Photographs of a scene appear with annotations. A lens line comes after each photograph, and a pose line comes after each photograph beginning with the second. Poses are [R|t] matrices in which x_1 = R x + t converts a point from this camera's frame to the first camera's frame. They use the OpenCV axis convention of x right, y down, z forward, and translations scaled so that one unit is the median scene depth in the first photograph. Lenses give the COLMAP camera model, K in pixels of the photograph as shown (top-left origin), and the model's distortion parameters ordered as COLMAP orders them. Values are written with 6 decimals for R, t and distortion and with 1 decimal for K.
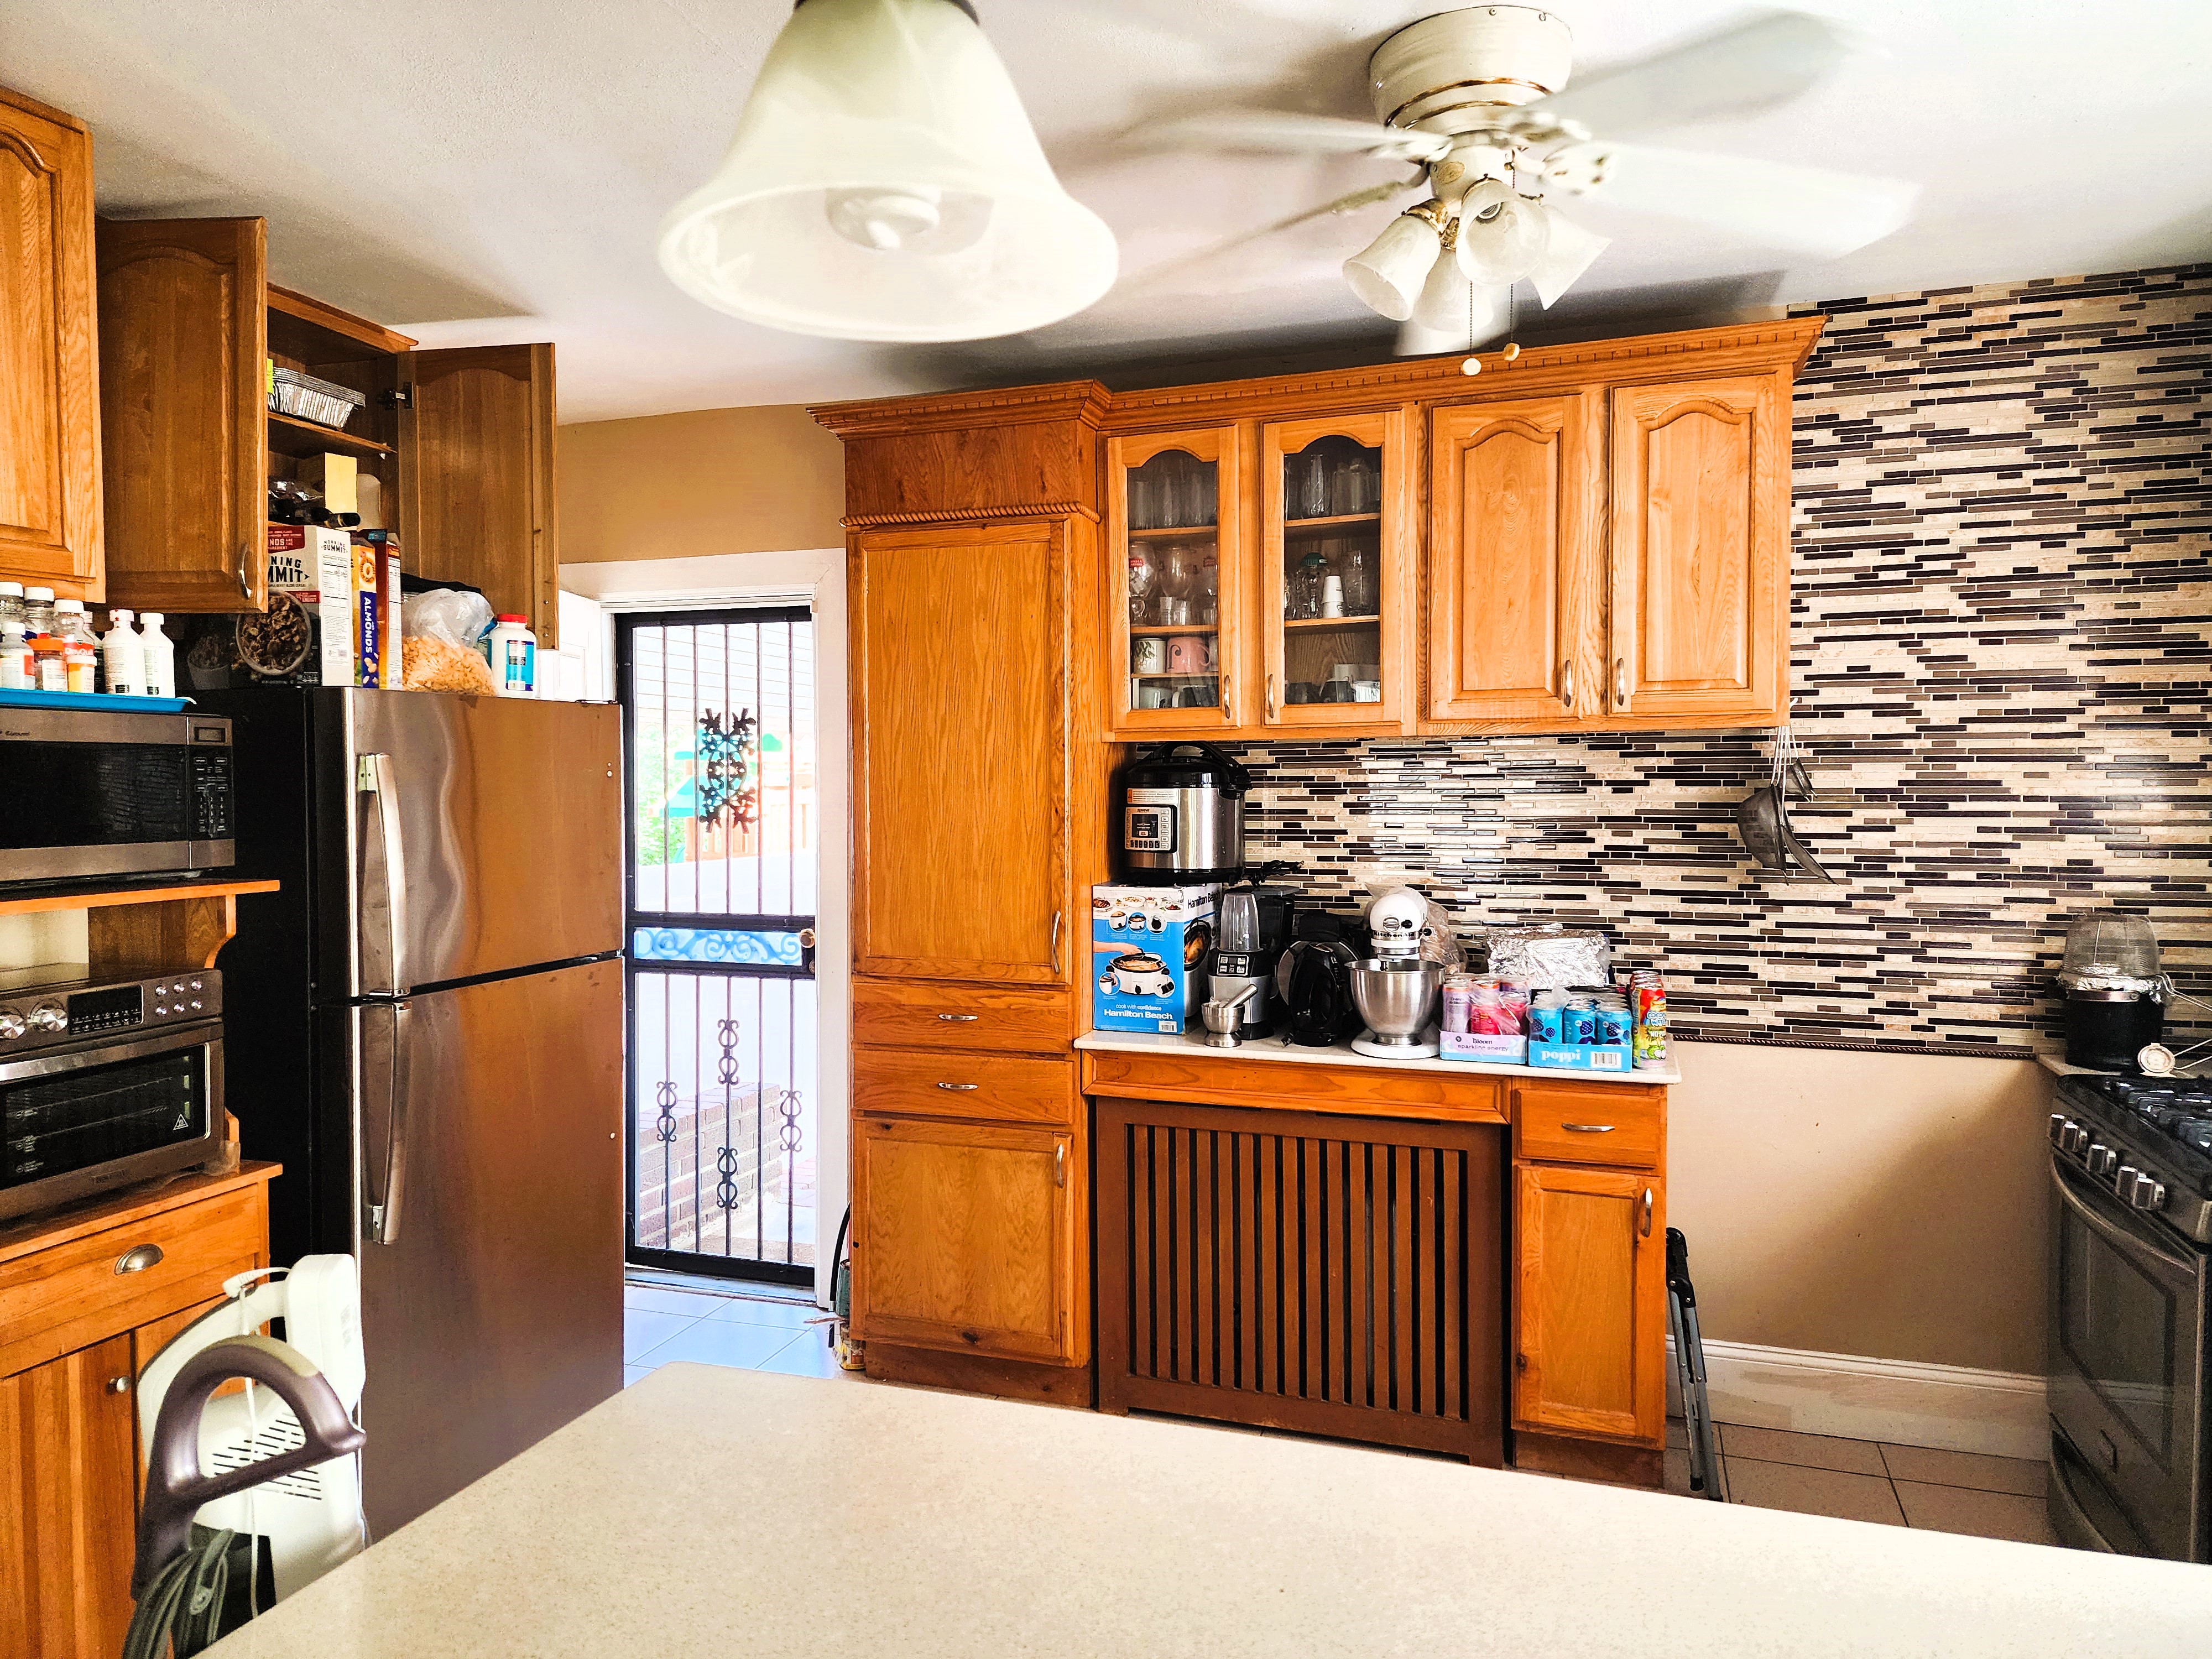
lens RADIAL K [[1461.5, 0, 1110.2], [0, 1461.5, 823.7], [0, 0, 1]] dist [0.076692, -0.071585]
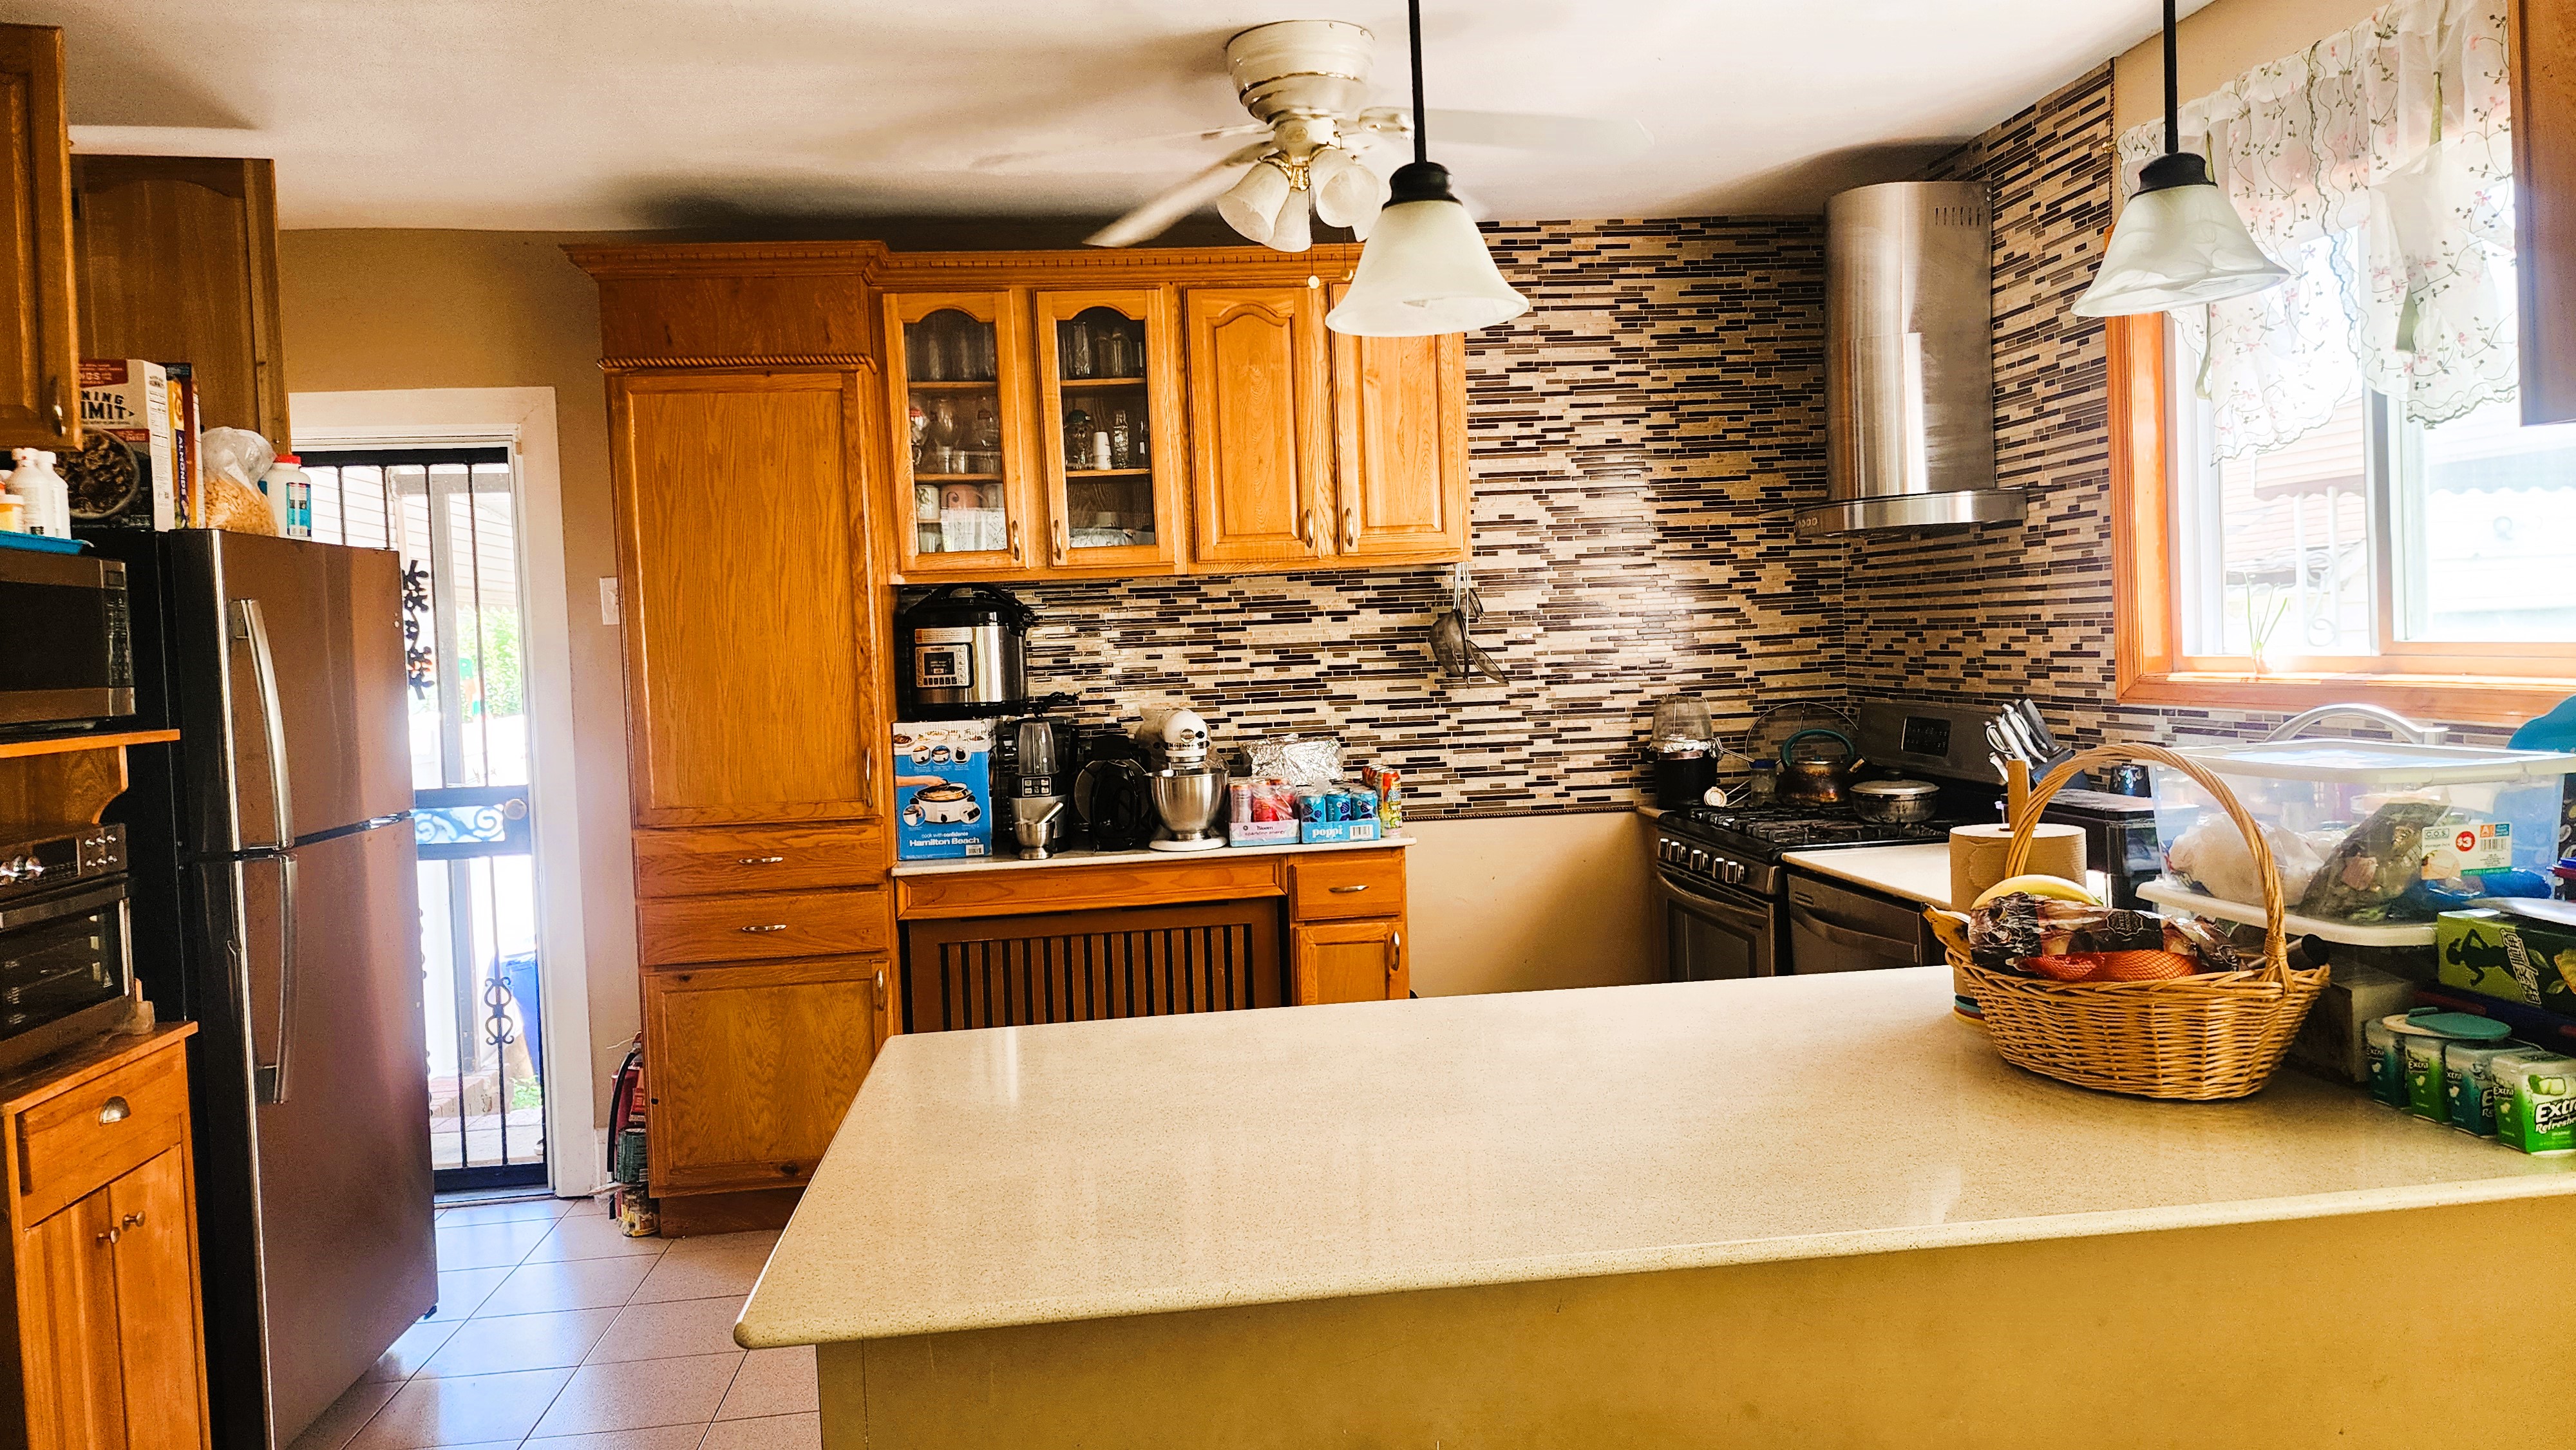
lens RADIAL K [[1712.1, 0, 1304.5], [0, 1712.1, 729.3], [0, 0, 1]] dist [0.099231, -0.098874]
pose [[0.904308, -0.053668, 0.423494, -0.283402], [0.048696, 0.998559, 0.022560, 0.035815], [-0.424094, 0.000221, 0.905618, -0.256768]]
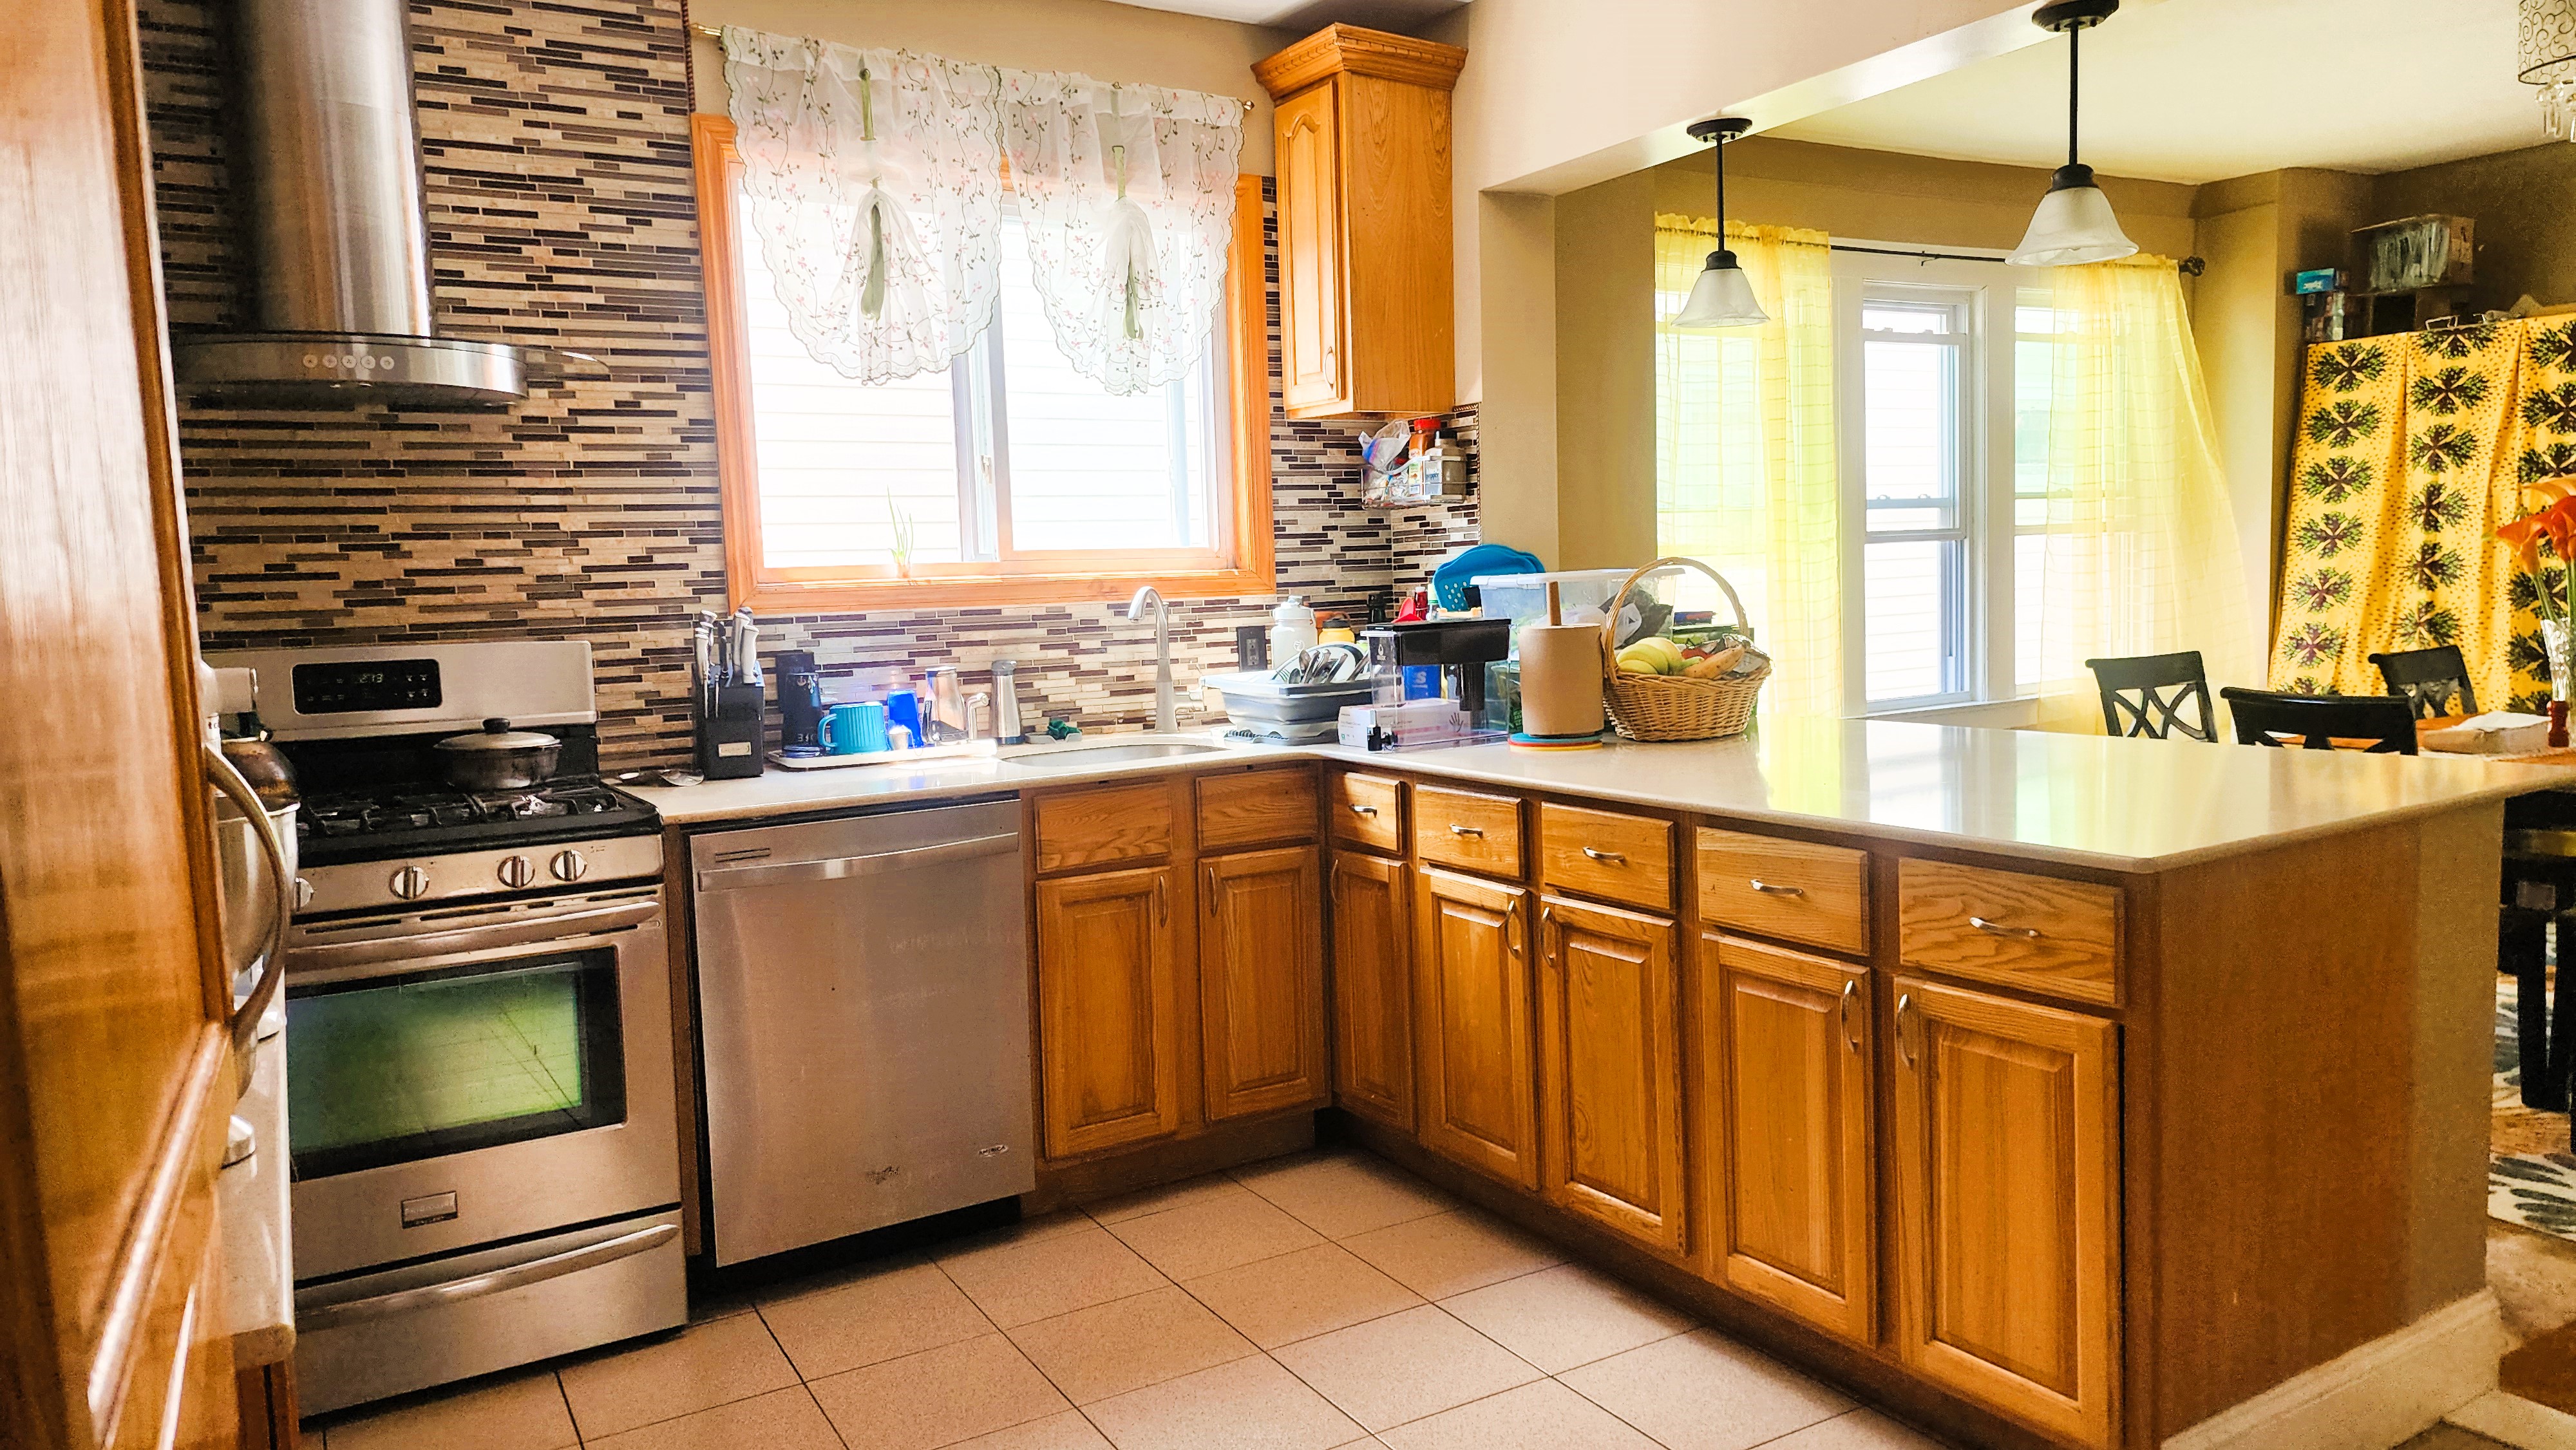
lens RADIAL K [[1712.1, 0, 1342.2], [0, 1712.1, 755.5], [0, 0, 1]] dist [0.099231, -0.098874]
pose [[-0.752506, -0.041884, 0.657252, -0.339204], [0.056982, 0.990093, 0.128335, 0.038855], [-0.656115, 0.134024, -0.742664, 1.093692]]
